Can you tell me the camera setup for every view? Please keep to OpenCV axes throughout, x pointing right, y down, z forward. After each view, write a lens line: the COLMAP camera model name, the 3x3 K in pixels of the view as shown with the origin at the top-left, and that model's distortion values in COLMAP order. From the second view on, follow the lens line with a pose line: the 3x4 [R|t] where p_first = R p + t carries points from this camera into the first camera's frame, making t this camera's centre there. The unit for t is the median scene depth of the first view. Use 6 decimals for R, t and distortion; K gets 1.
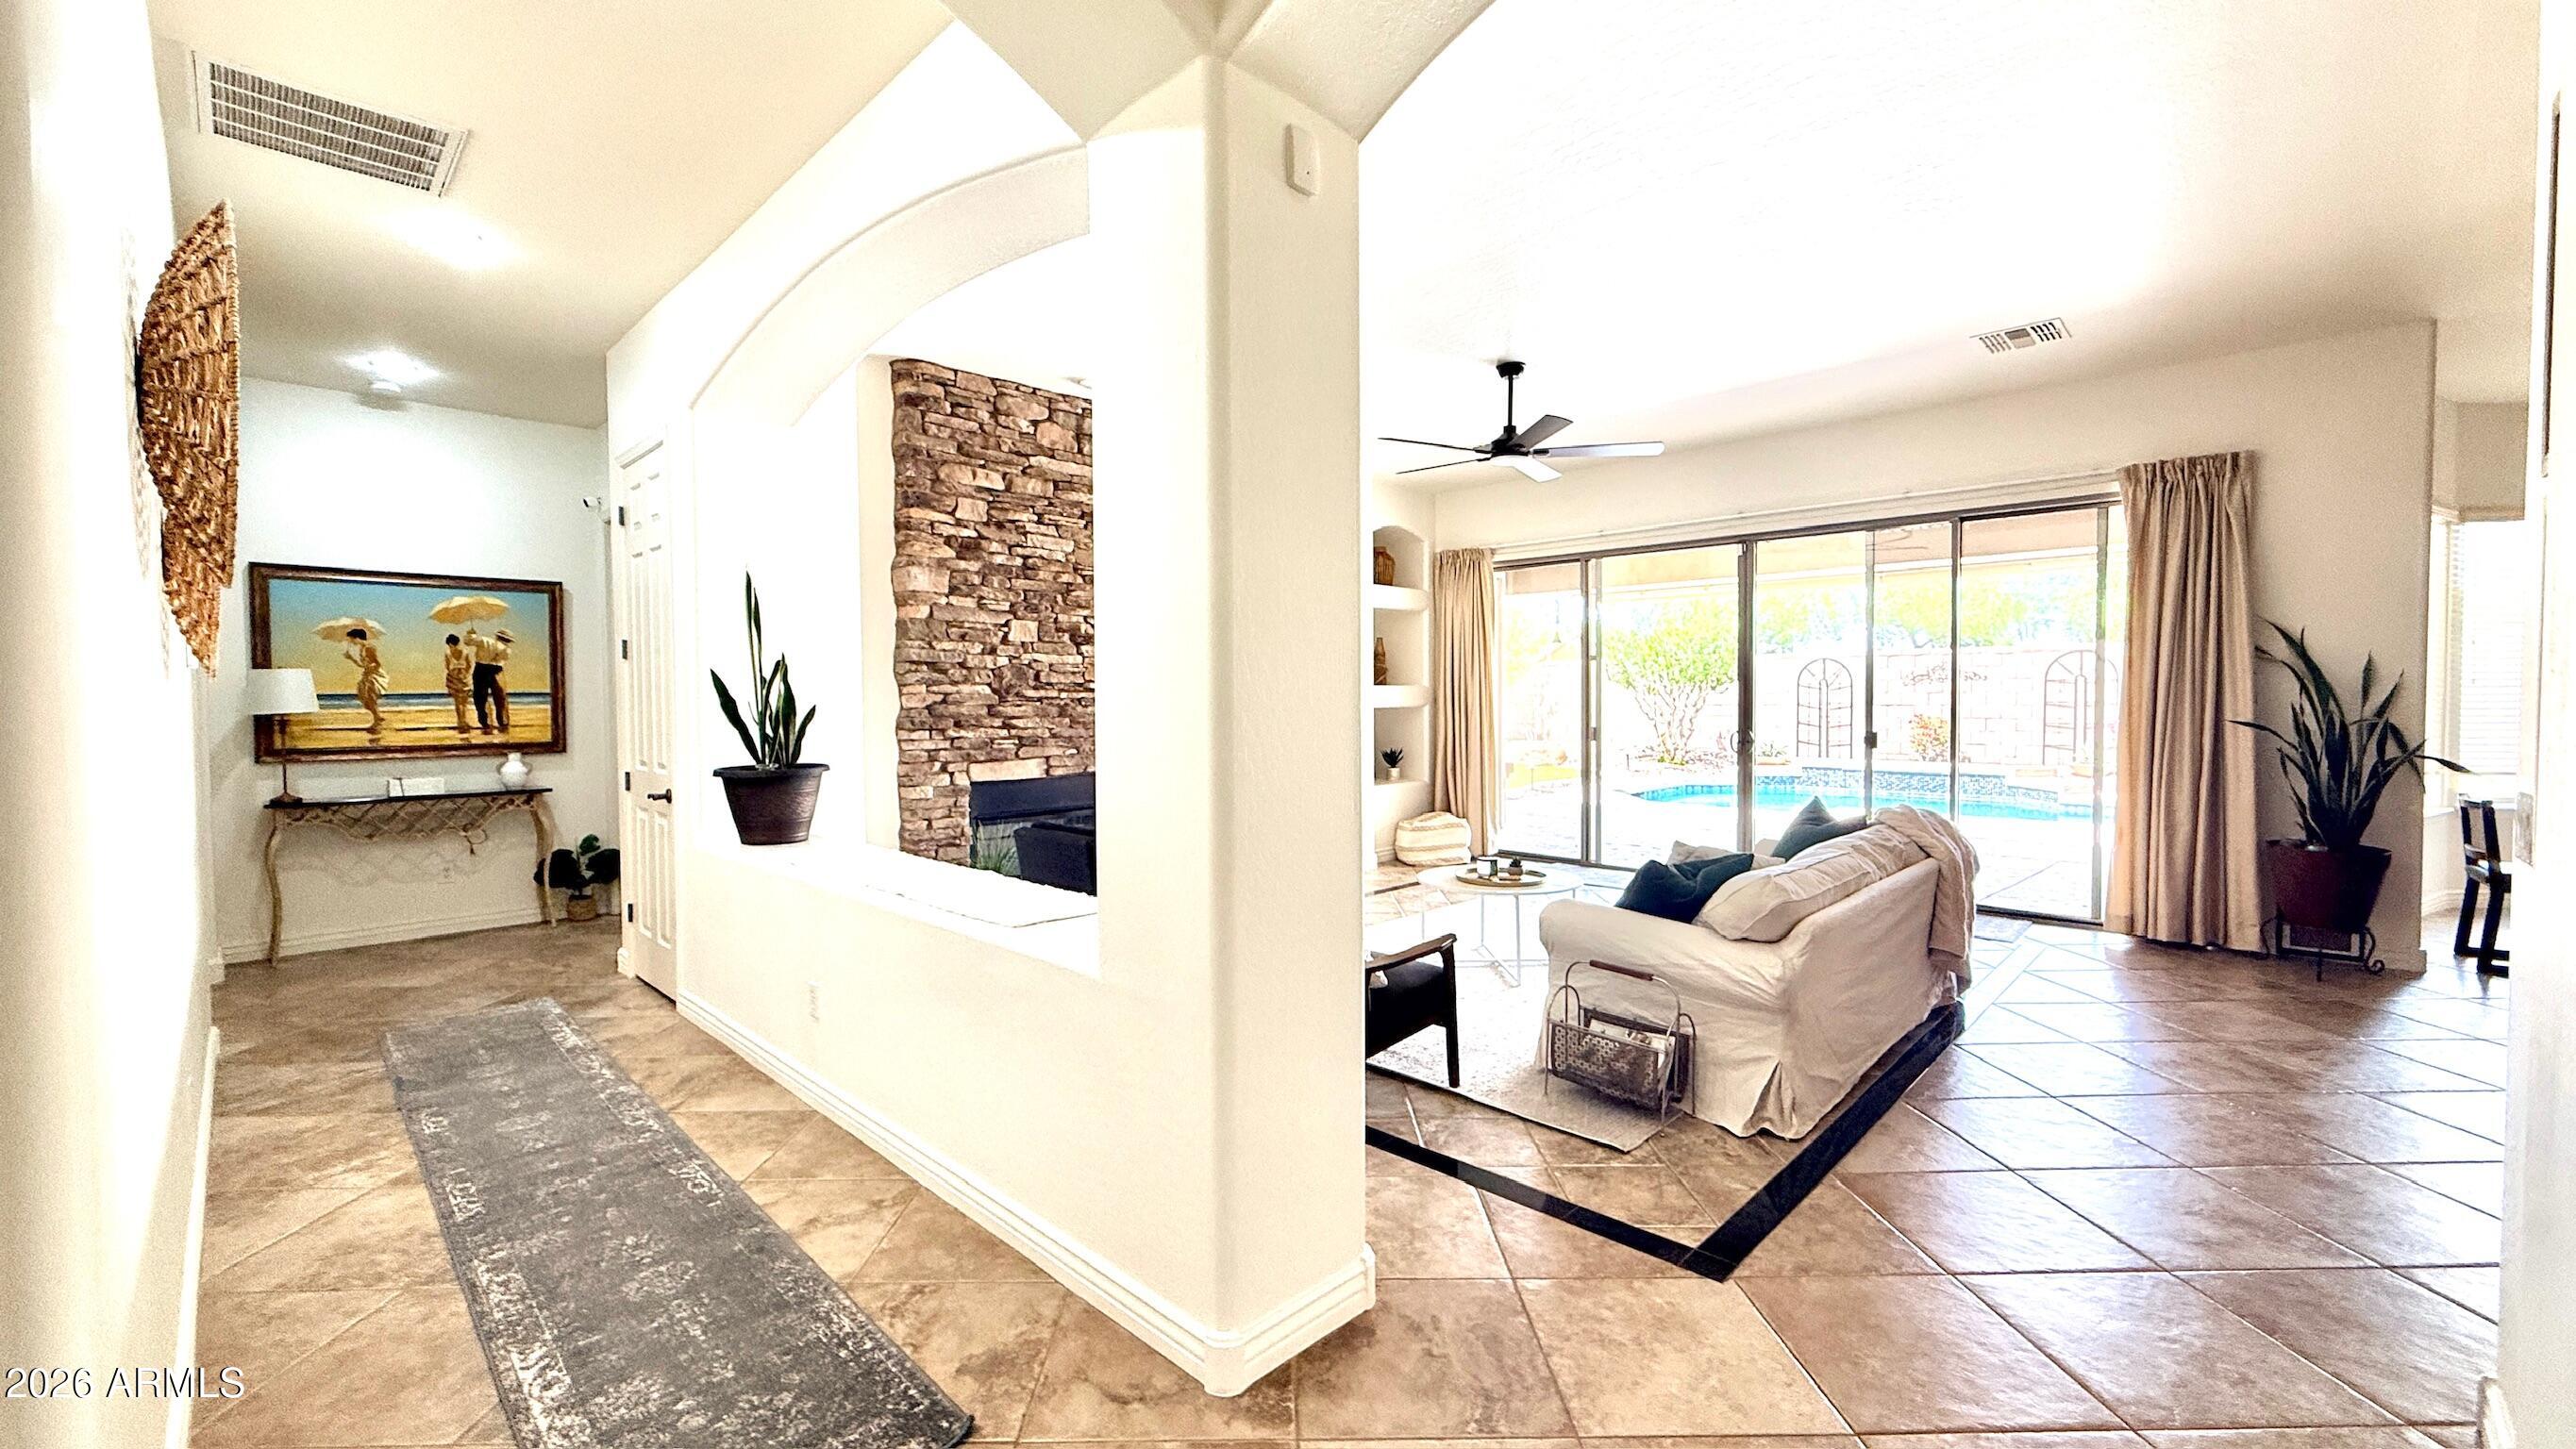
lens RADIAL K [[1024.3, 0, 1280.1], [0, 1024.3, 725.6], [0, 0, 1]] dist [0.001960, 0.000377]
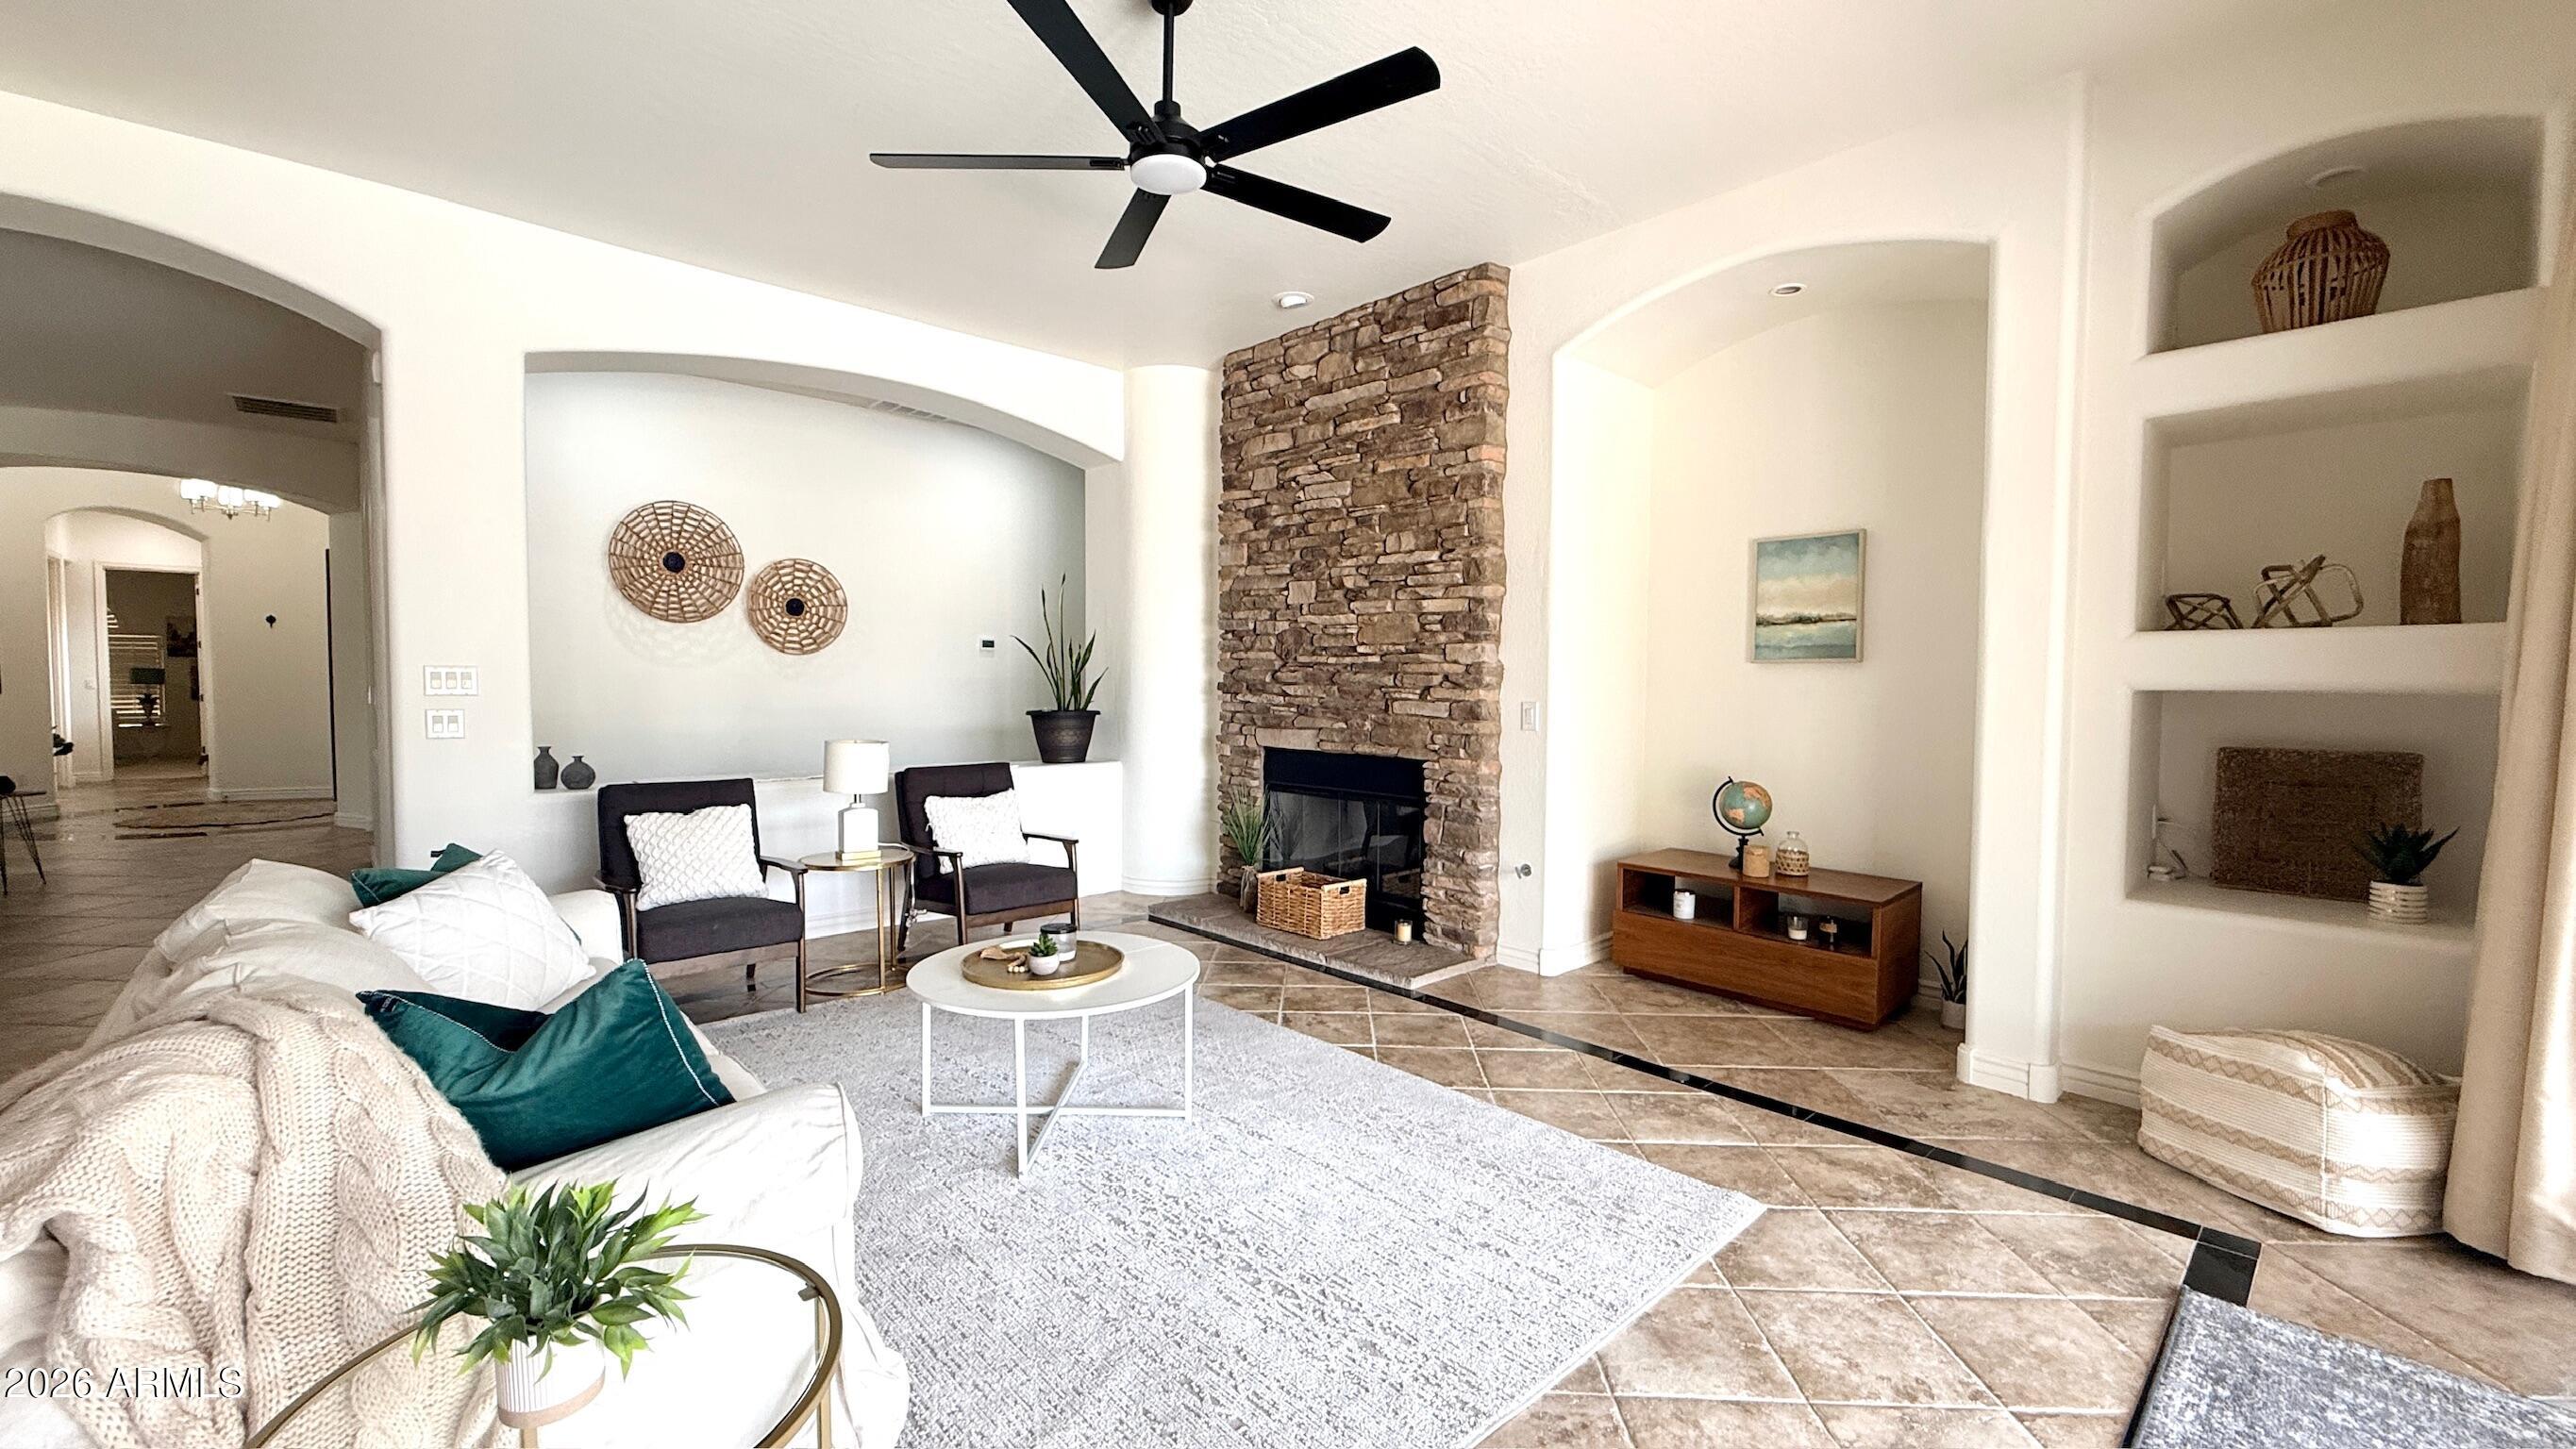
lens RADIAL K [[1024.3, 0, 1286.0], [0, 1024.3, 730.7], [0, 0, 1]] dist [0.001960, 0.000377]
pose [[-0.050190, 0.050628, -0.997456, 0.717258], [-0.039254, 0.997843, 0.052623, -0.015118], [0.997968, 0.041796, -0.048094, 1.071149]]
